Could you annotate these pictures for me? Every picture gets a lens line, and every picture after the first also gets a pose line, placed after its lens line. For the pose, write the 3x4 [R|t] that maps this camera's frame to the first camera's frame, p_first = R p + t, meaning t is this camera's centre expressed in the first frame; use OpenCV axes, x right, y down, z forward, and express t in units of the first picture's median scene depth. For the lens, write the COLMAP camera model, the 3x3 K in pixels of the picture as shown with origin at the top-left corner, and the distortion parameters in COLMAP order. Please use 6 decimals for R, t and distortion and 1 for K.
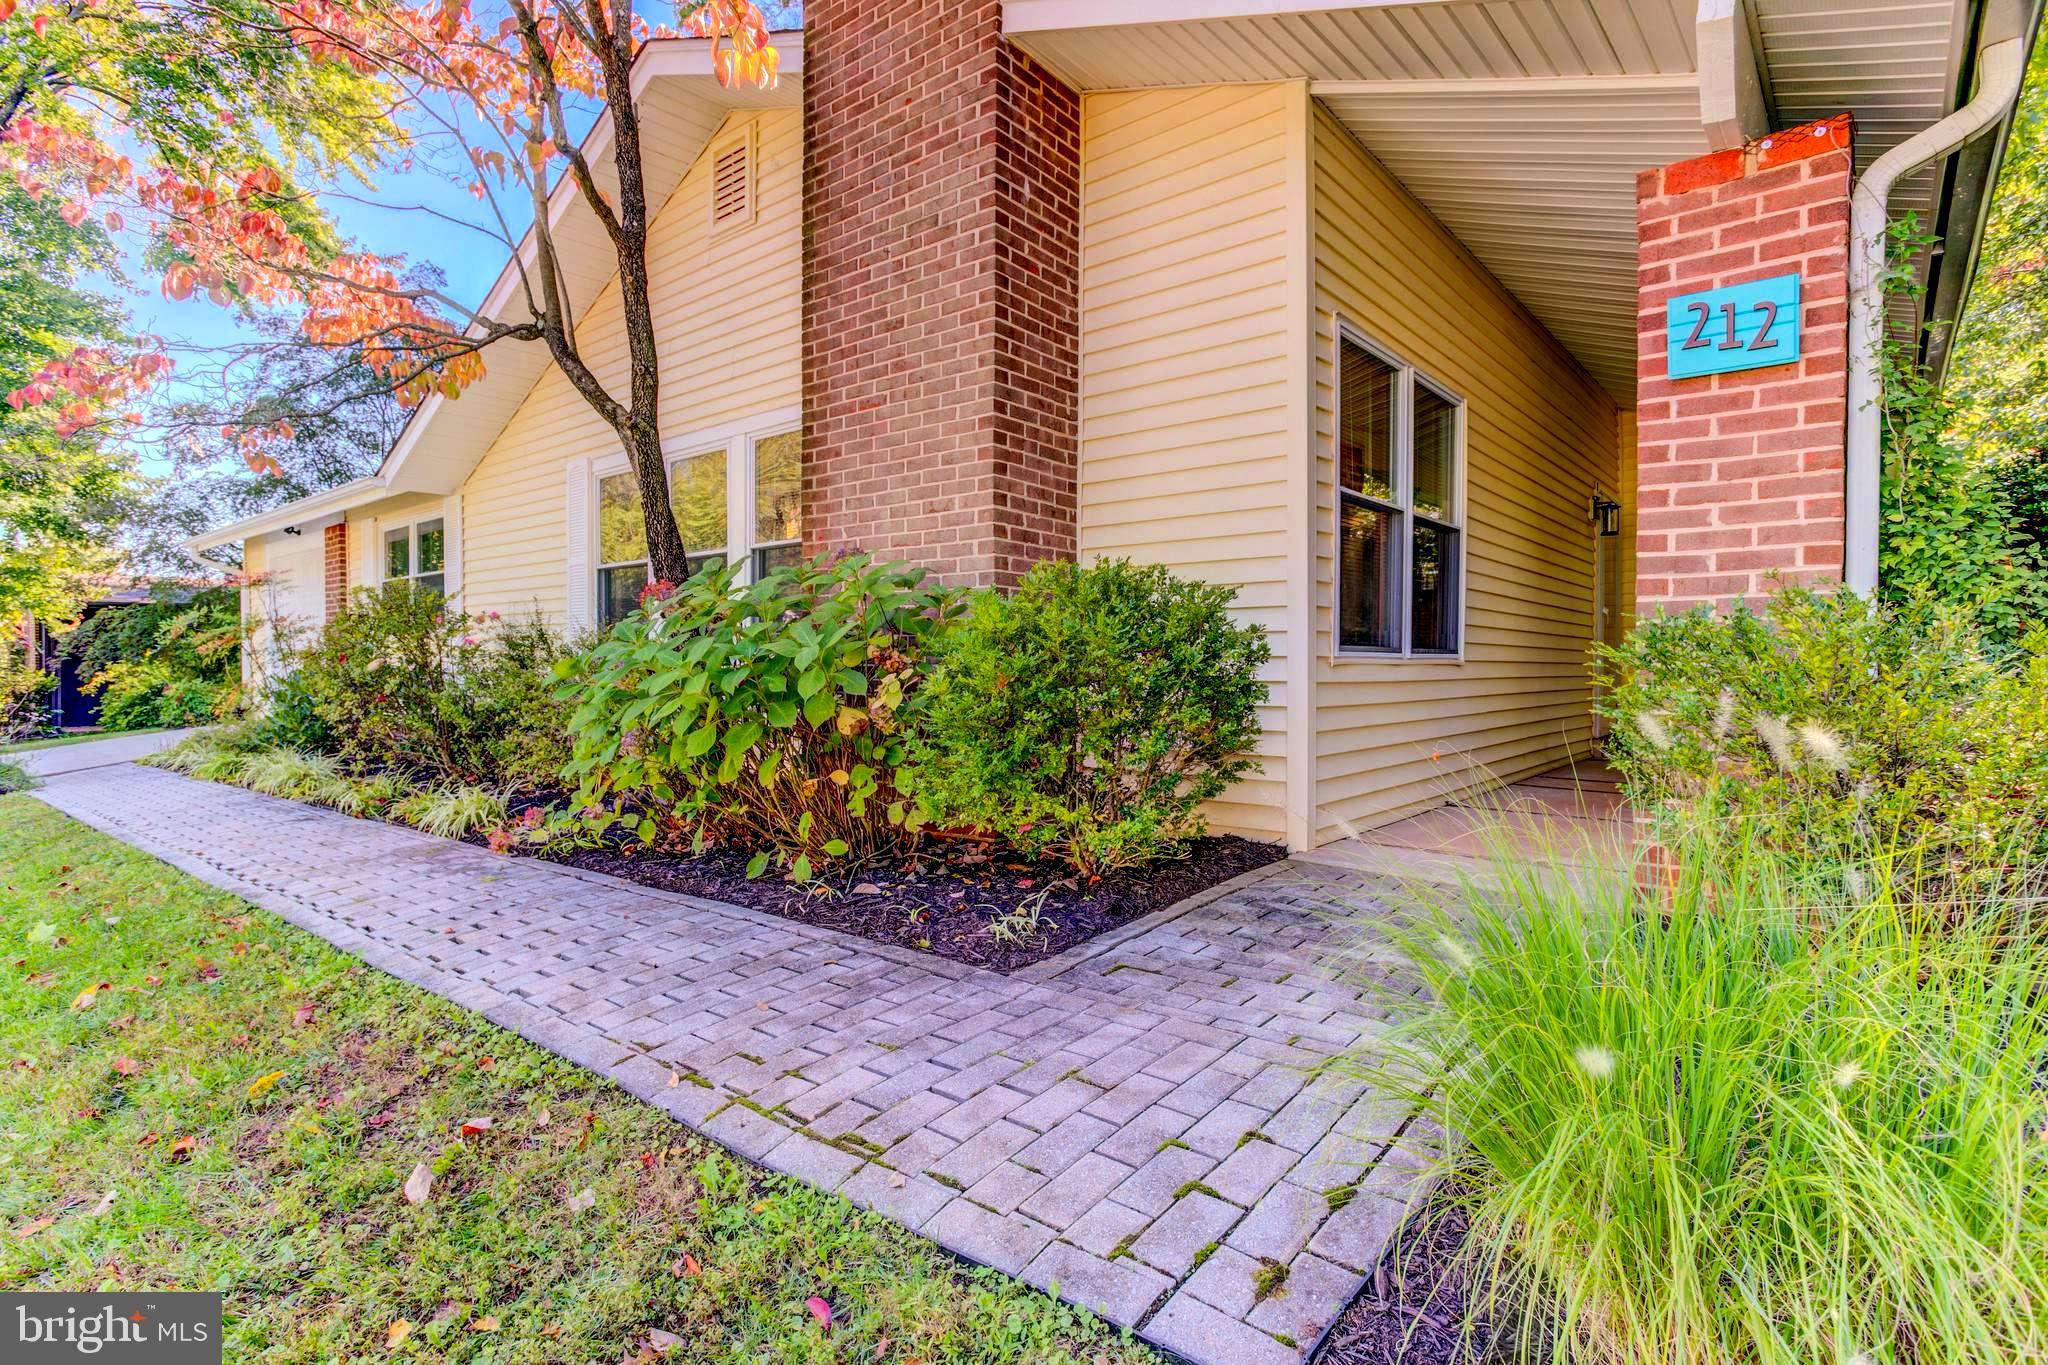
lens RADIAL K [[1021.7, 0, 1014.8], [0, 1021.7, 668.4], [0, 0, 1]] dist [-0.011560, 0.005415]
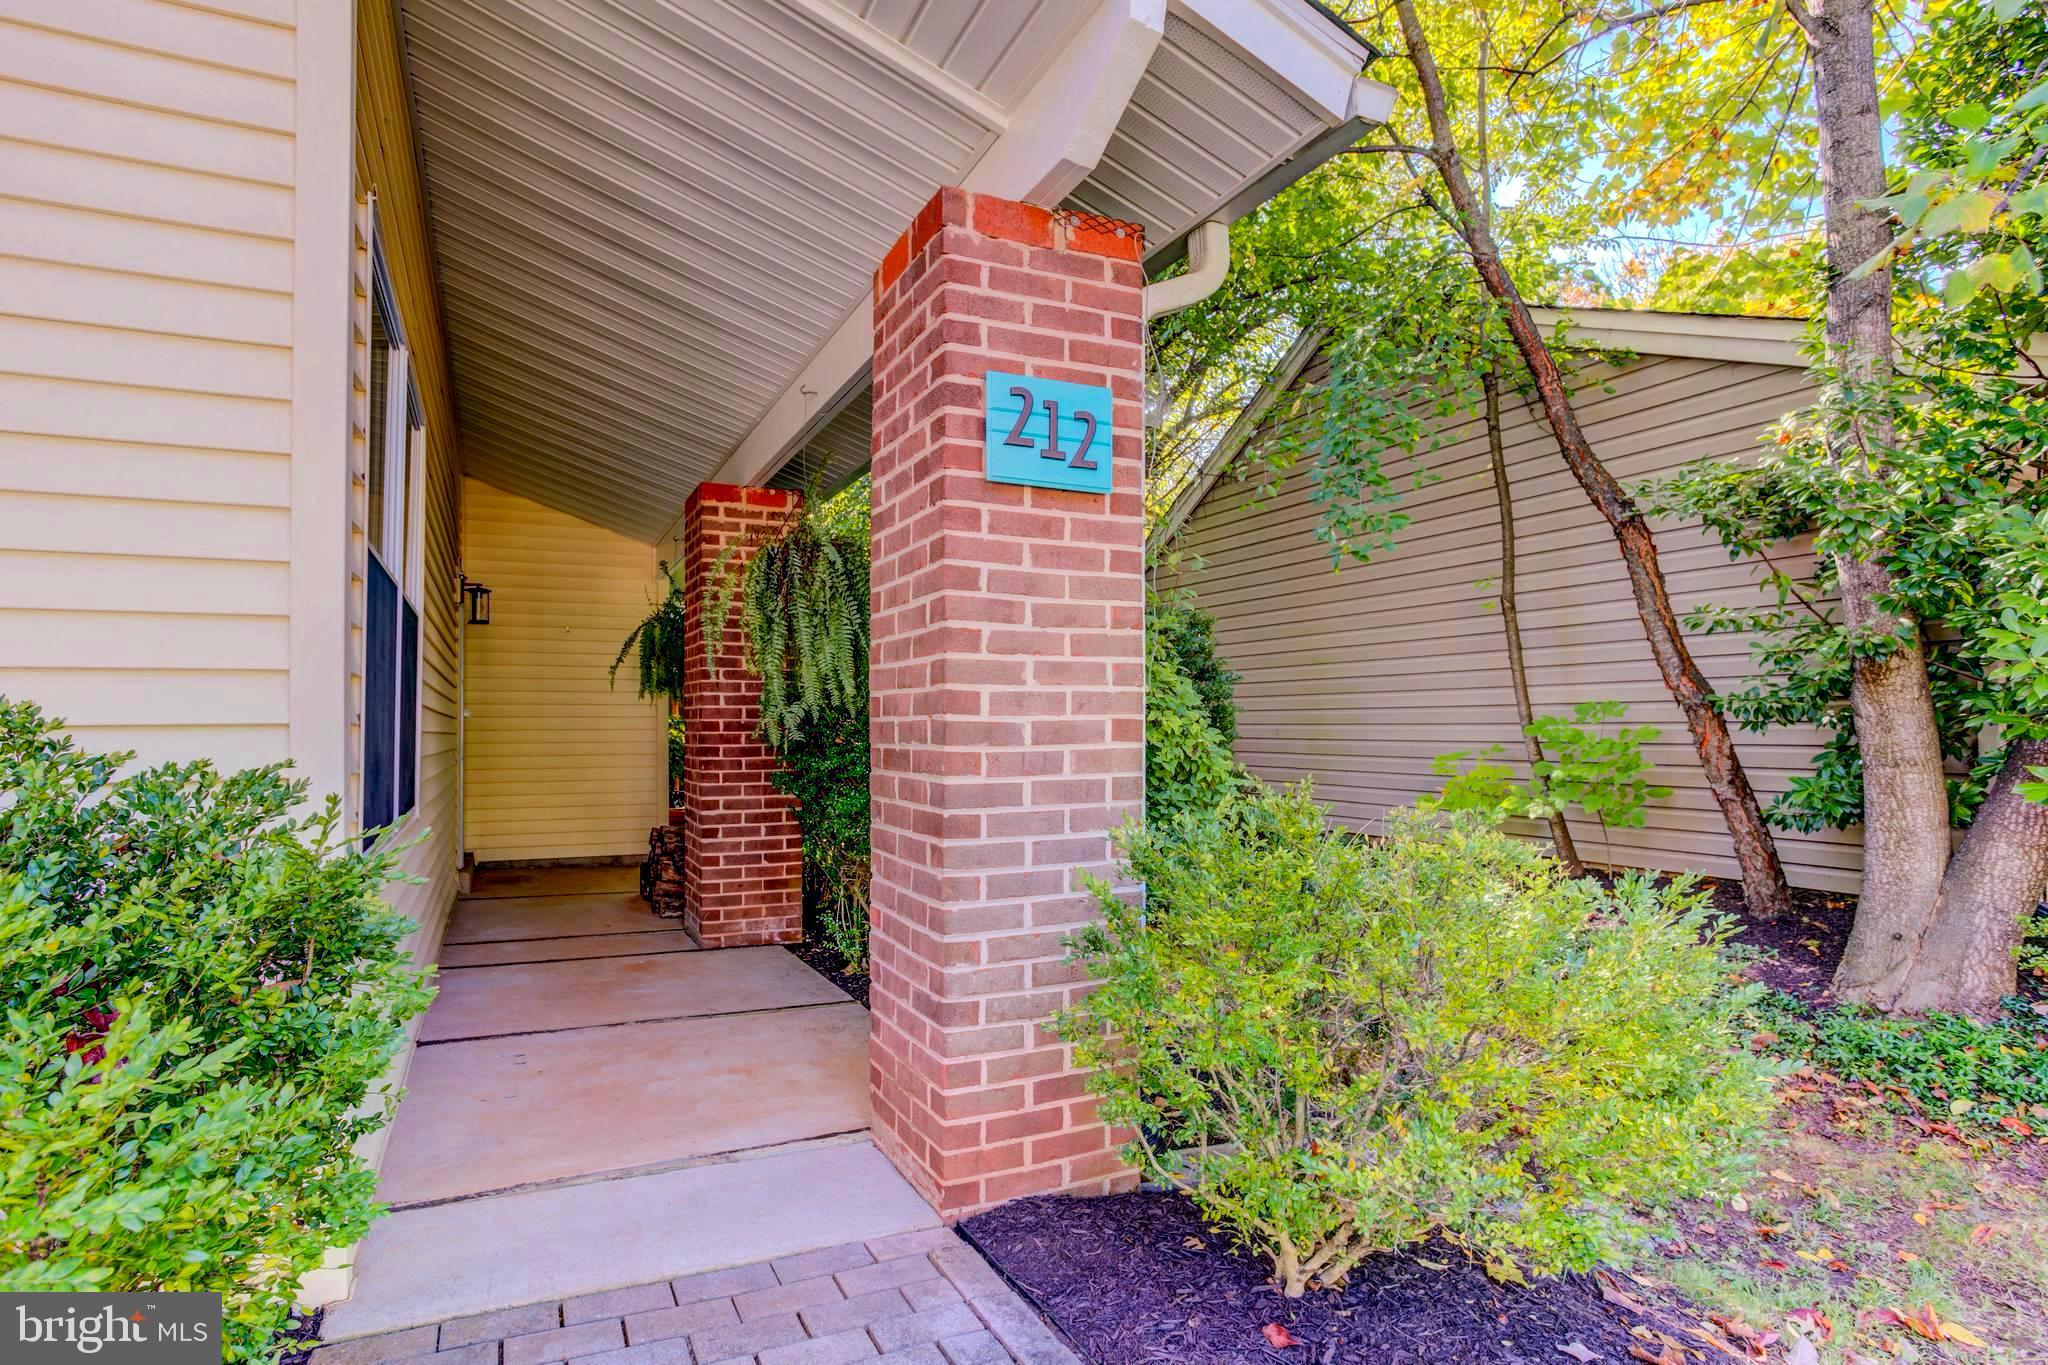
lens RADIAL K [[1021.7, 0, 1020.8], [0, 1021.7, 676.9], [0, 0, 1]] dist [-0.011560, 0.005415]
pose [[0.389001, 0.038912, 0.920415, -0.012834], [0.013987, 0.998743, -0.048134, -0.109845], [-0.921131, 0.031598, 0.387968, 0.712248]]
